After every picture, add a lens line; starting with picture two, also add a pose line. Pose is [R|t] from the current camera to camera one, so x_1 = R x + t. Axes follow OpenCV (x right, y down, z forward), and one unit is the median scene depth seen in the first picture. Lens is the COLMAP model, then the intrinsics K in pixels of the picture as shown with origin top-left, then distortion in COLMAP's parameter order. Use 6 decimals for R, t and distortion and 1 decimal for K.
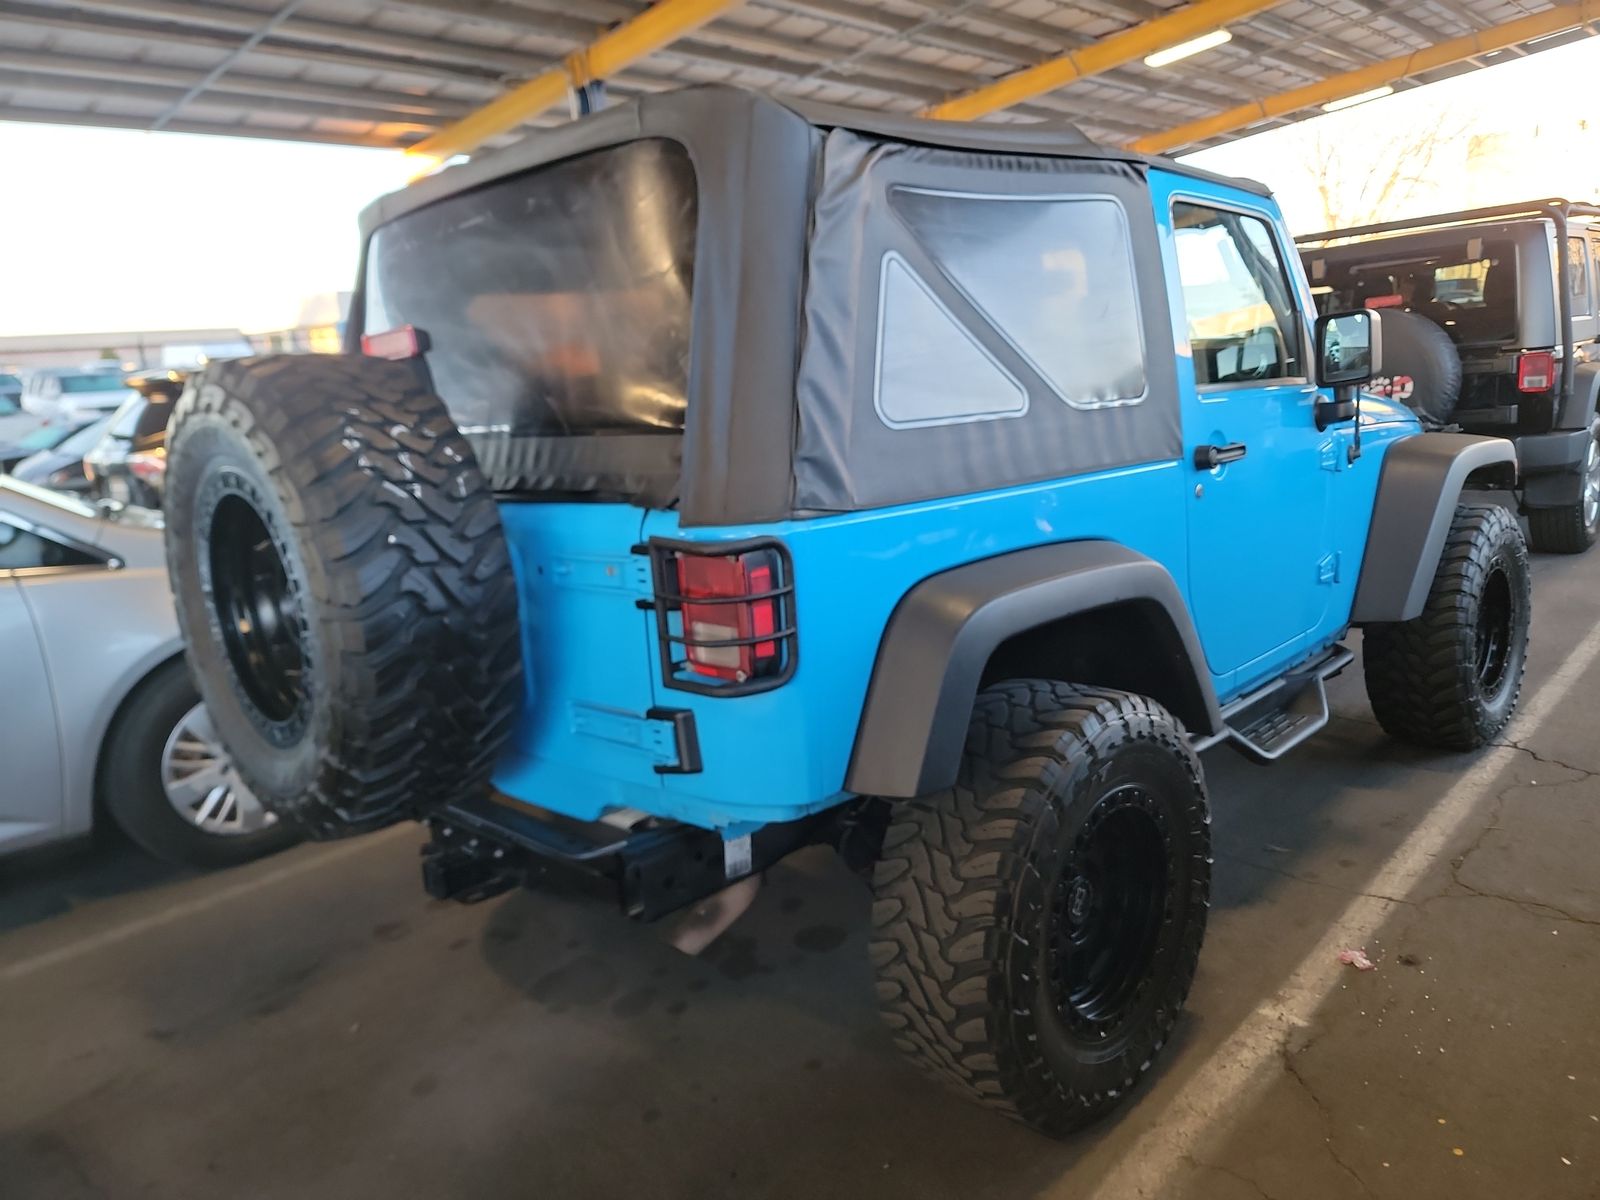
lens RADIAL K [[1152.9, 0, 798.5], [0, 1152.9, 594.4], [0, 0, 1]] dist [0.052943, -0.044394]
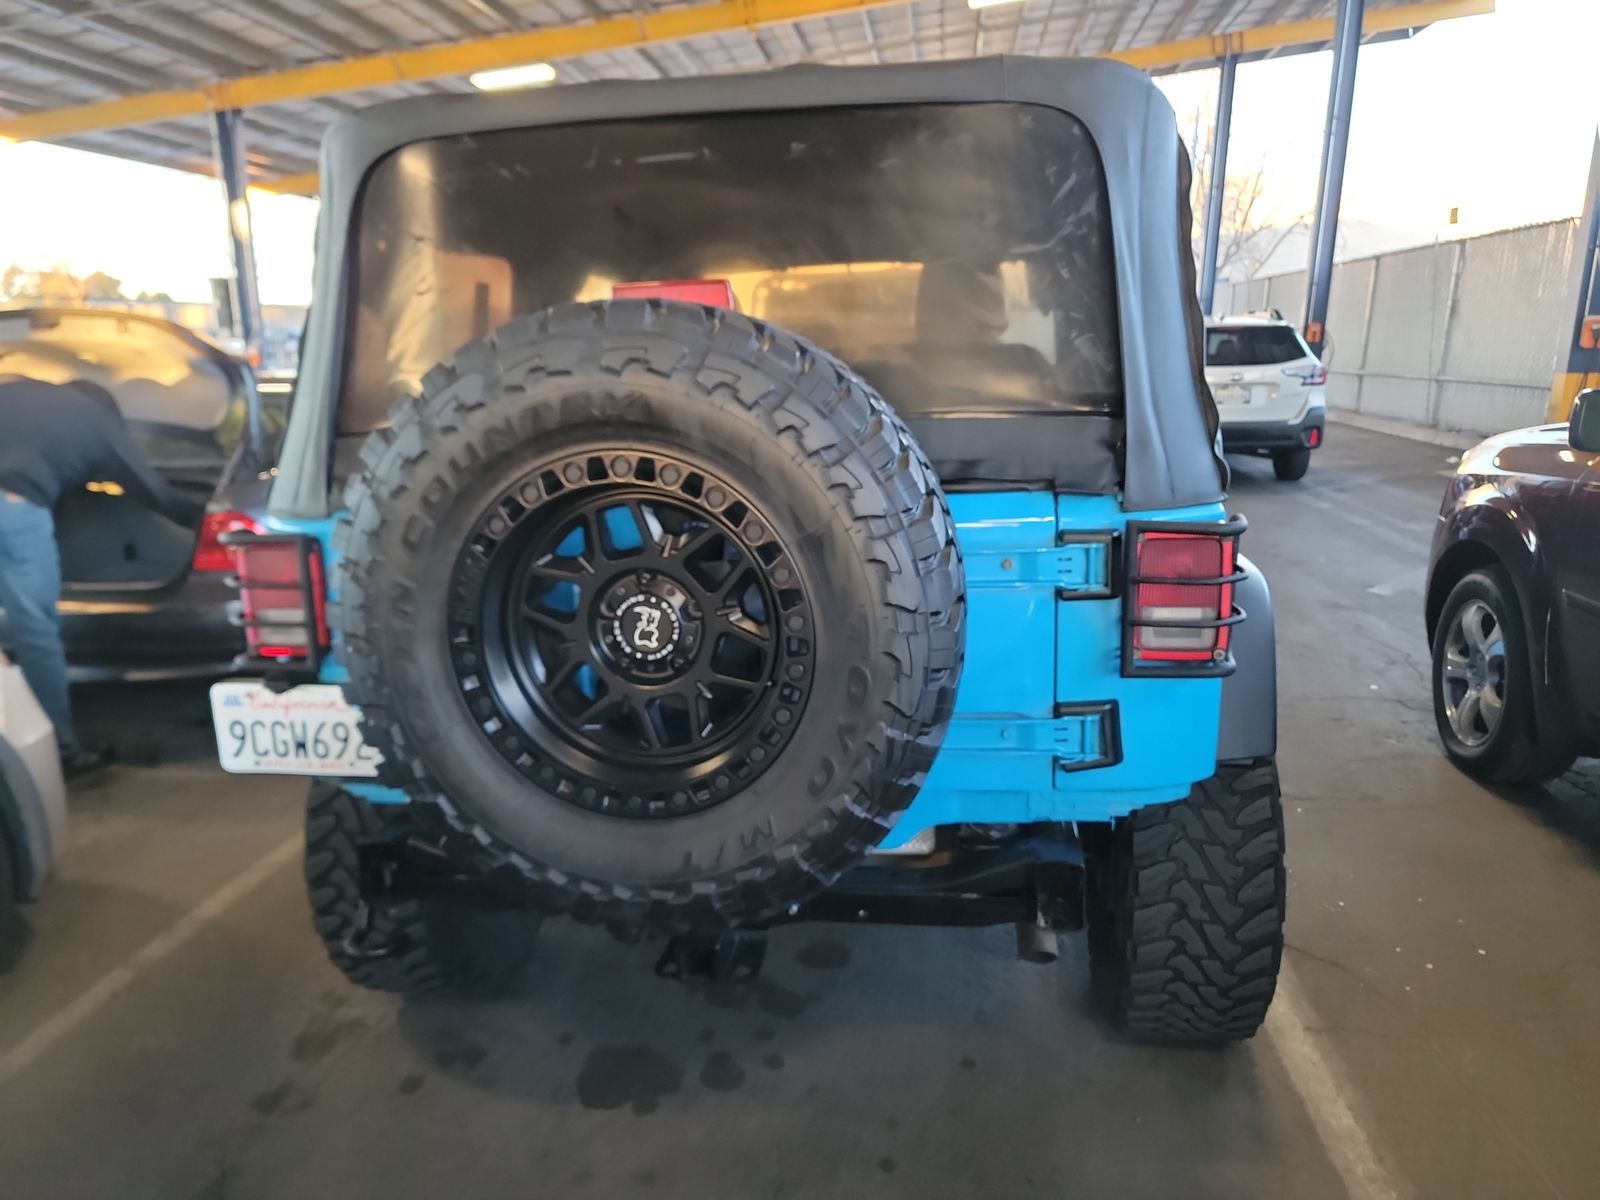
lens RADIAL K [[1152.9, 0, 795.0], [0, 1152.9, 607.2], [0, 0, 1]] dist [0.052943, -0.044394]
pose [[0.810657, -0.071279, 0.581167, -0.815969], [0.074906, 0.997032, 0.017800, -0.014143], [-0.580710, 0.029103, 0.813590, 0.334865]]
